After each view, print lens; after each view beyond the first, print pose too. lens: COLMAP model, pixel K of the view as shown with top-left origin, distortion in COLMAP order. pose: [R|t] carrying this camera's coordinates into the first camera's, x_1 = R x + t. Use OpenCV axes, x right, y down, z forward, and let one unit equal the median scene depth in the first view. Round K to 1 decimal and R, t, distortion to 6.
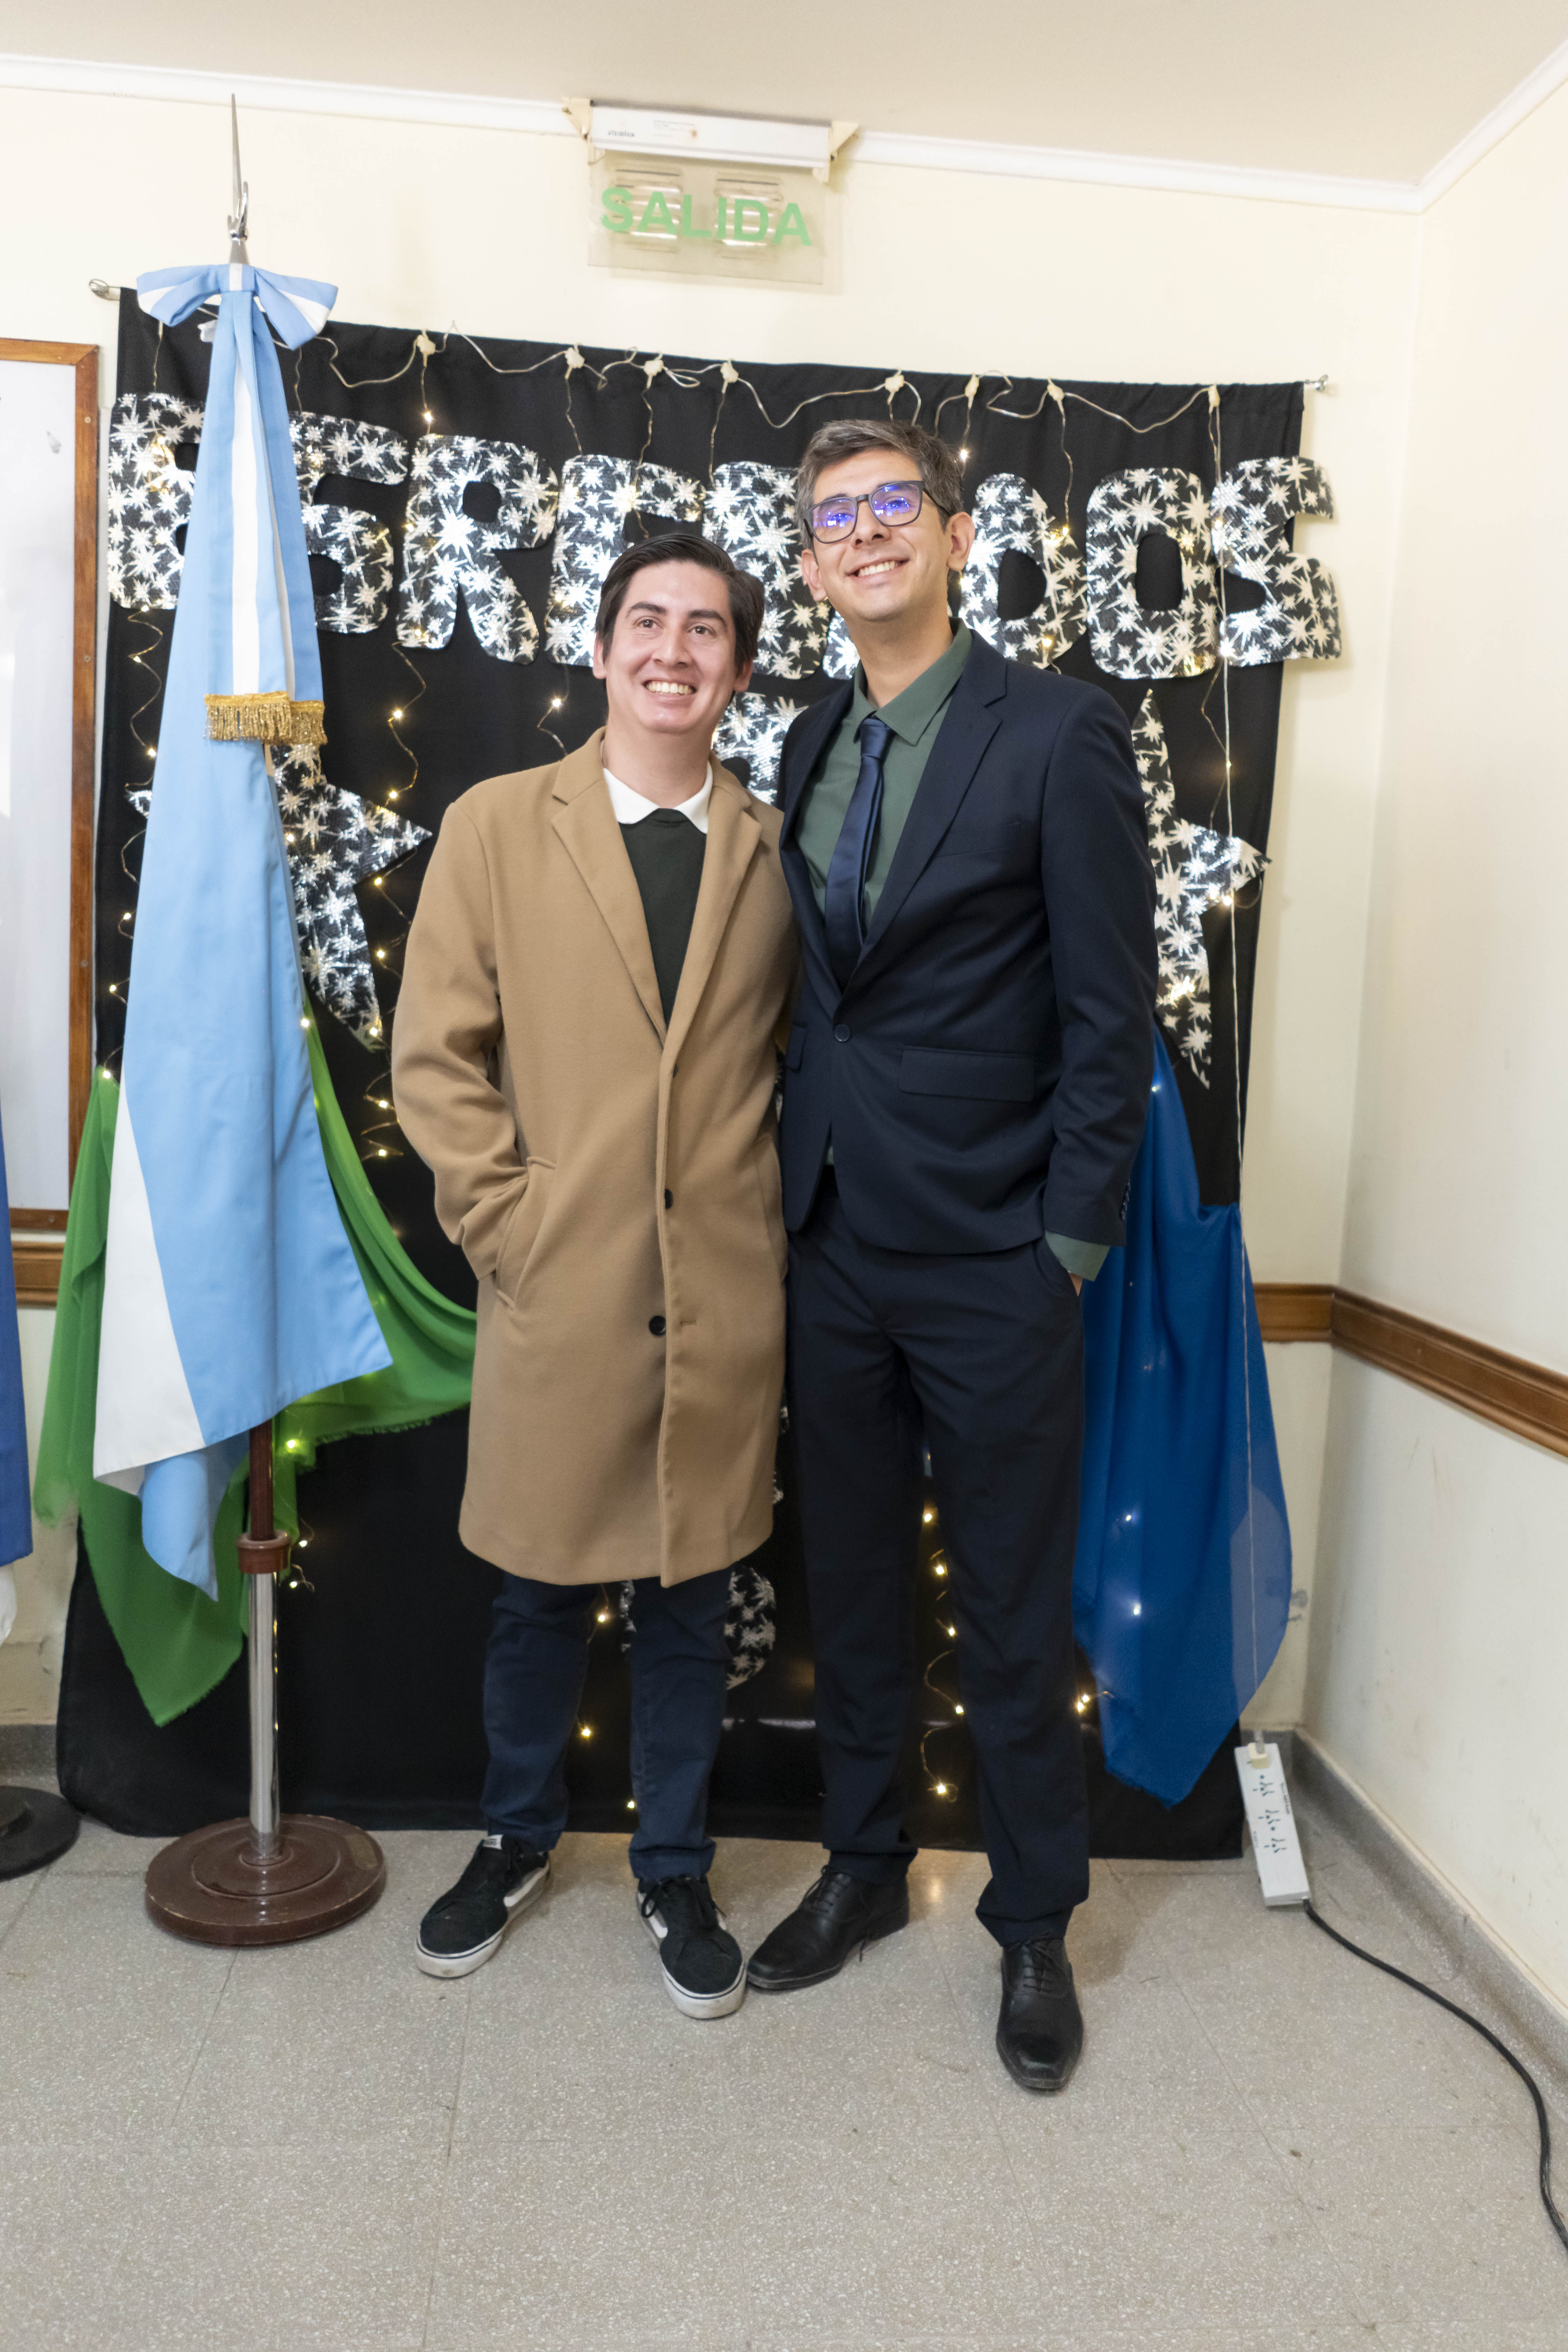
lens RADIAL K [[1778.2, 0, 780.7], [0, 1778.2, 1179.4], [0, 0, 1]] dist [-0.024472, 0.004089]
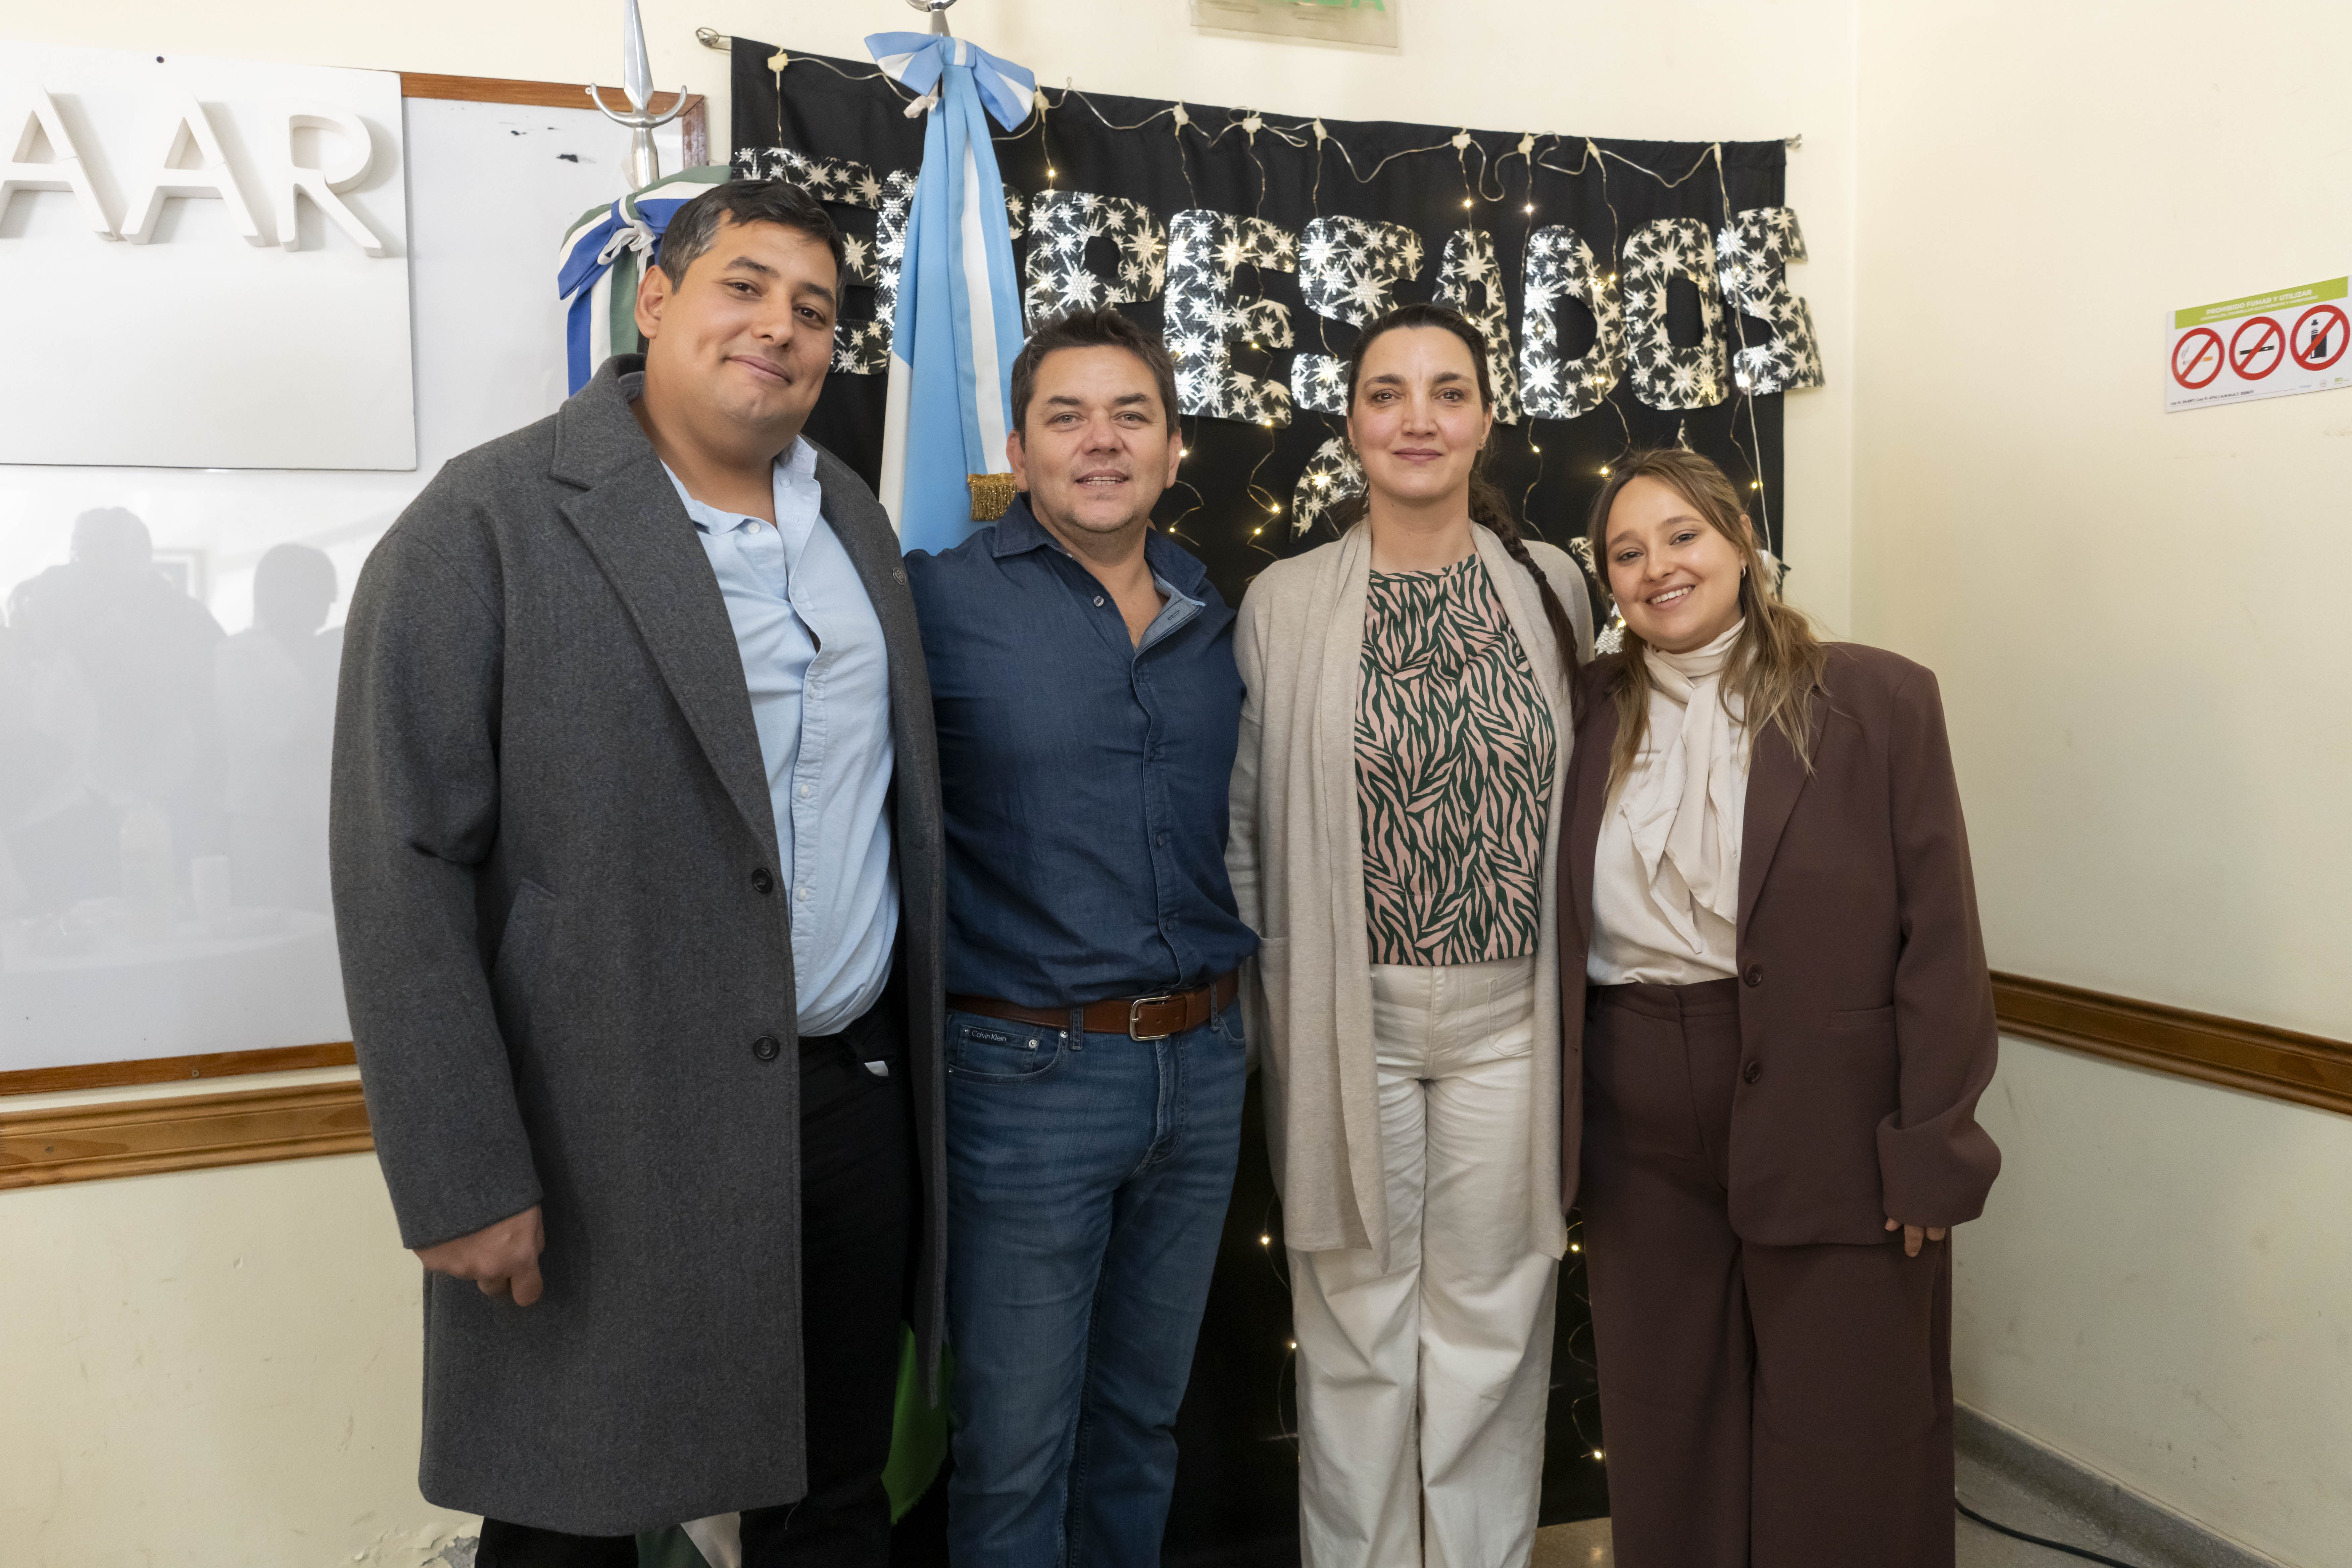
lens RADIAL K [[1778.2, 0, 1146.0], [0, 1778.2, 780.3], [0, 0, 1]] dist [-0.024472, 0.004089]
pose [[0.963898, -0.083947, 0.252692, -0.421542], [0.090070, 0.995854, -0.012740, -0.074098], [-0.250575, 0.035040, 0.967463, 0.037552]]
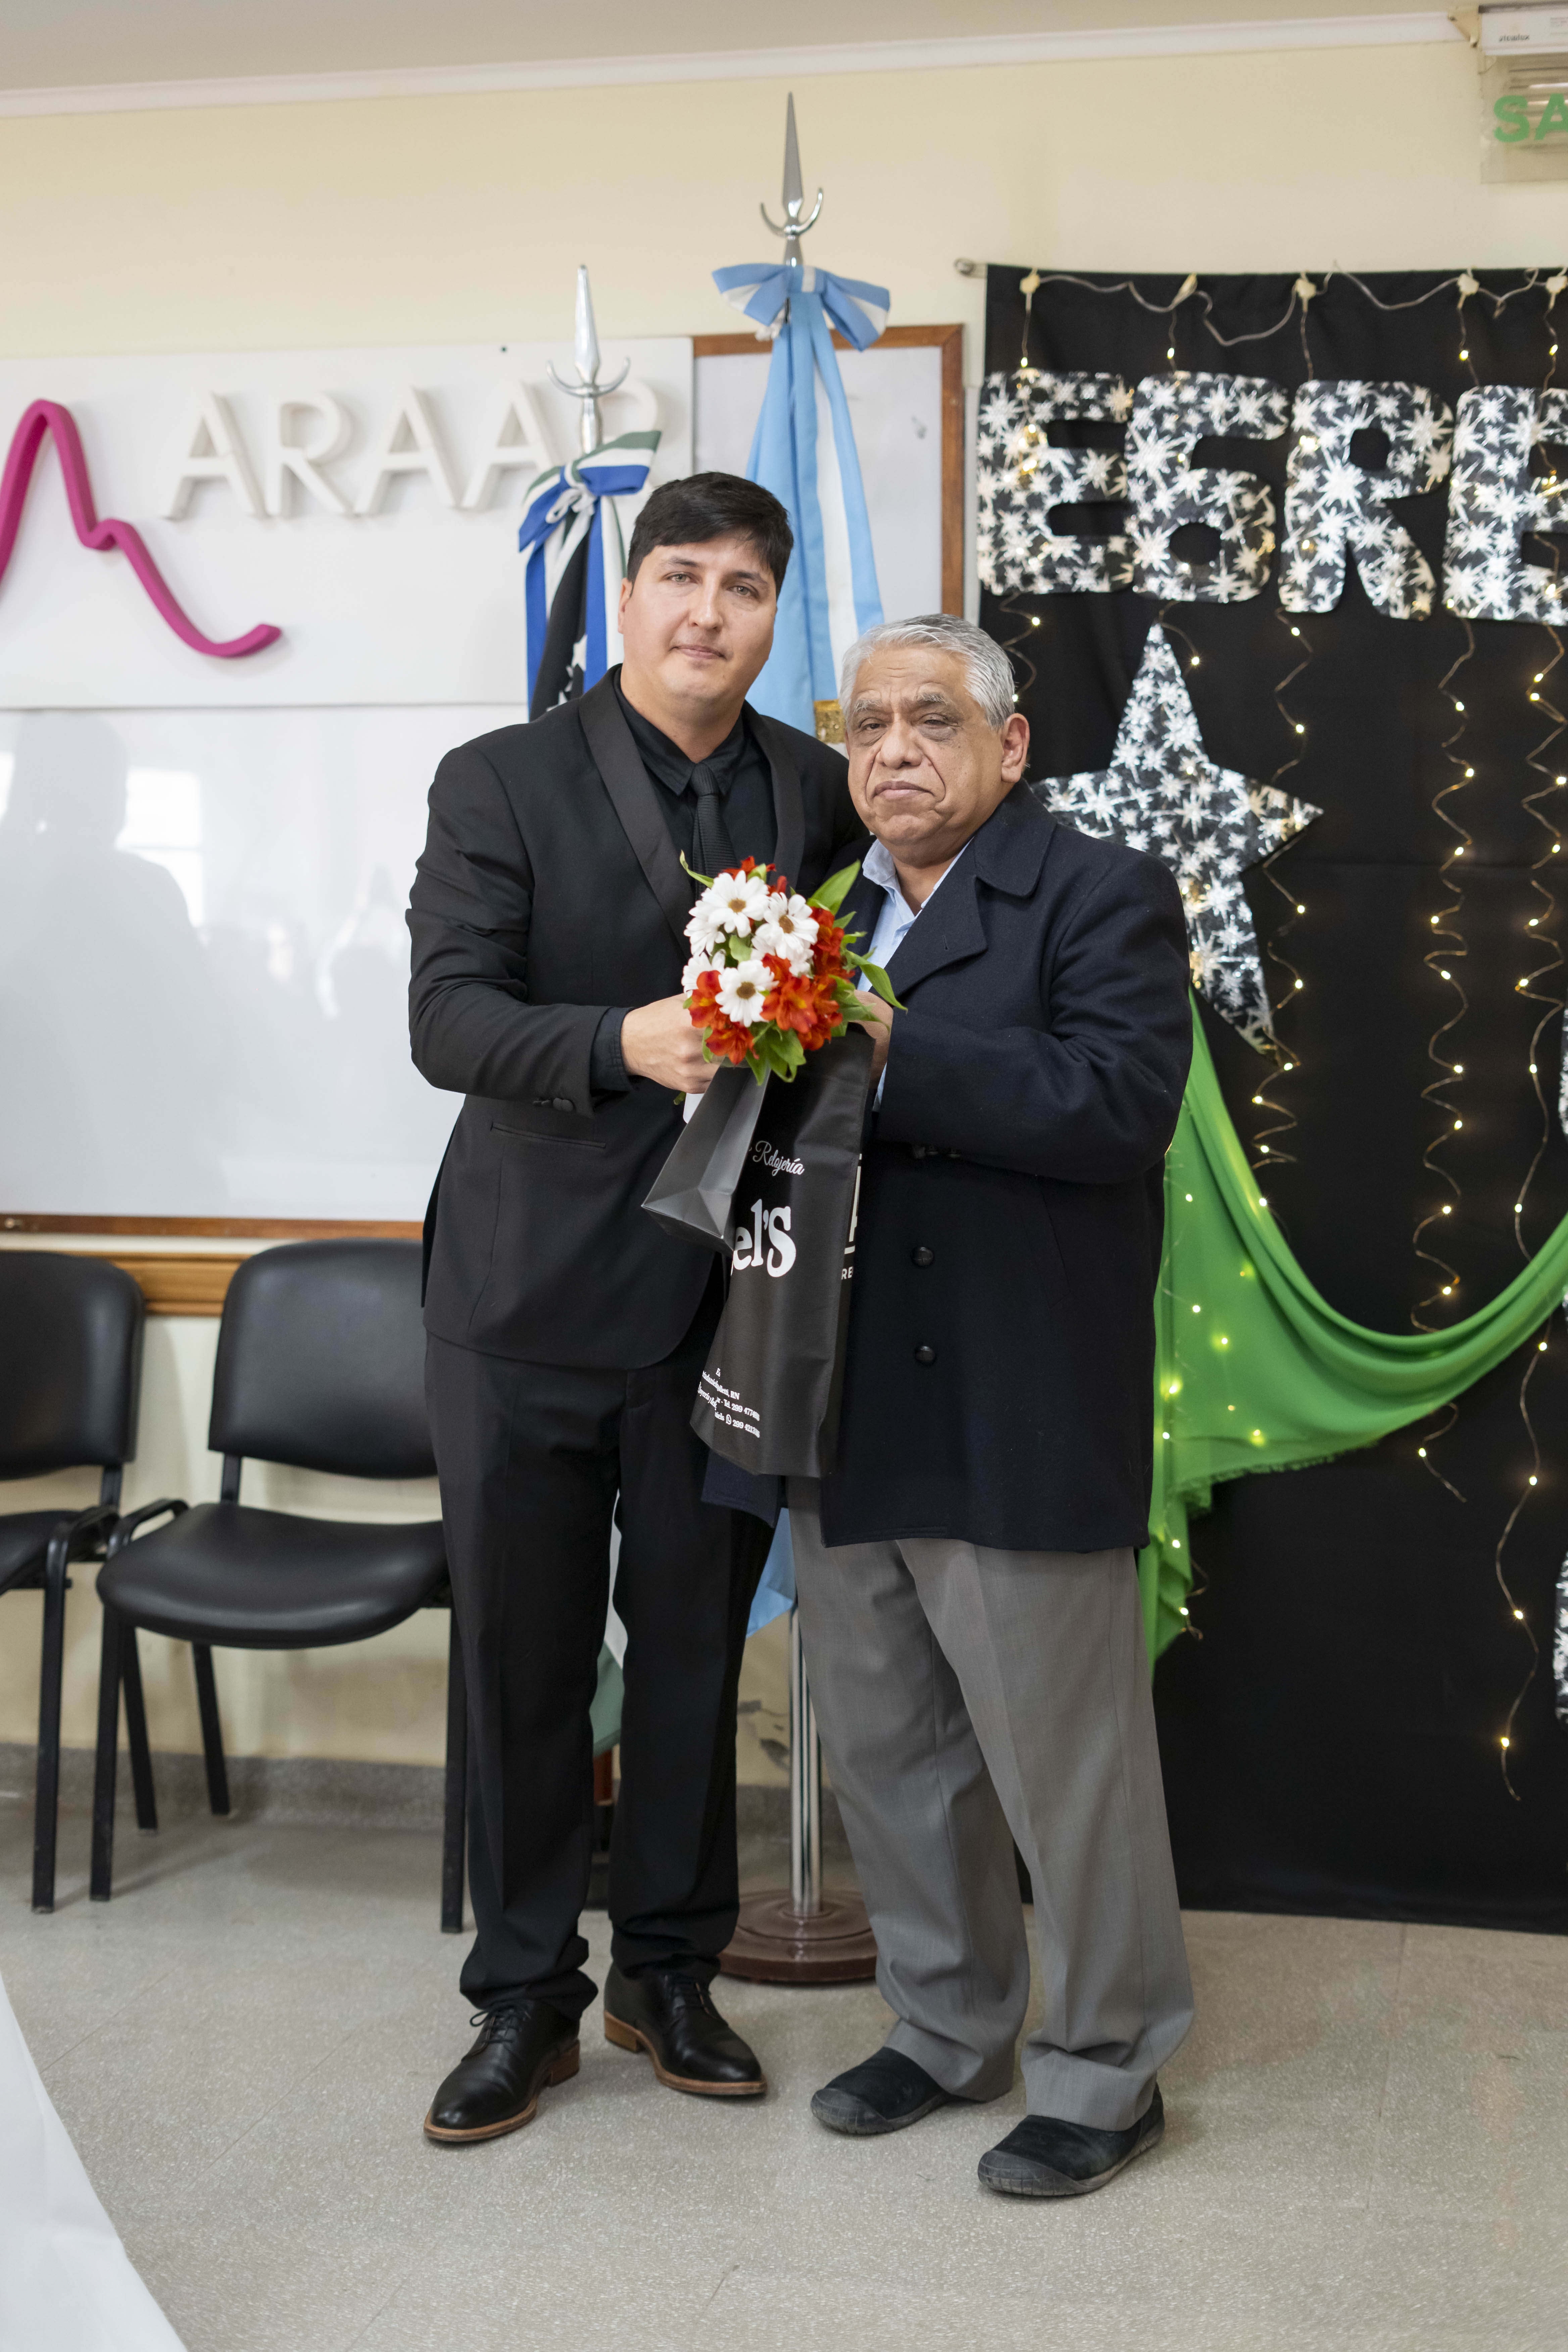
lens RADIAL K [[3440.2, 0, 771.4], [0, 3440.2, 1177.2], [0, 0, 1]] dist [-0.038721, 0.000000]
pose [[0.948544, -0.022358, -0.315856, 0.089332], [0.012012, 0.999327, -0.034666, 0.051231], [0.316419, 0.029088, 0.948174, -0.767634]]
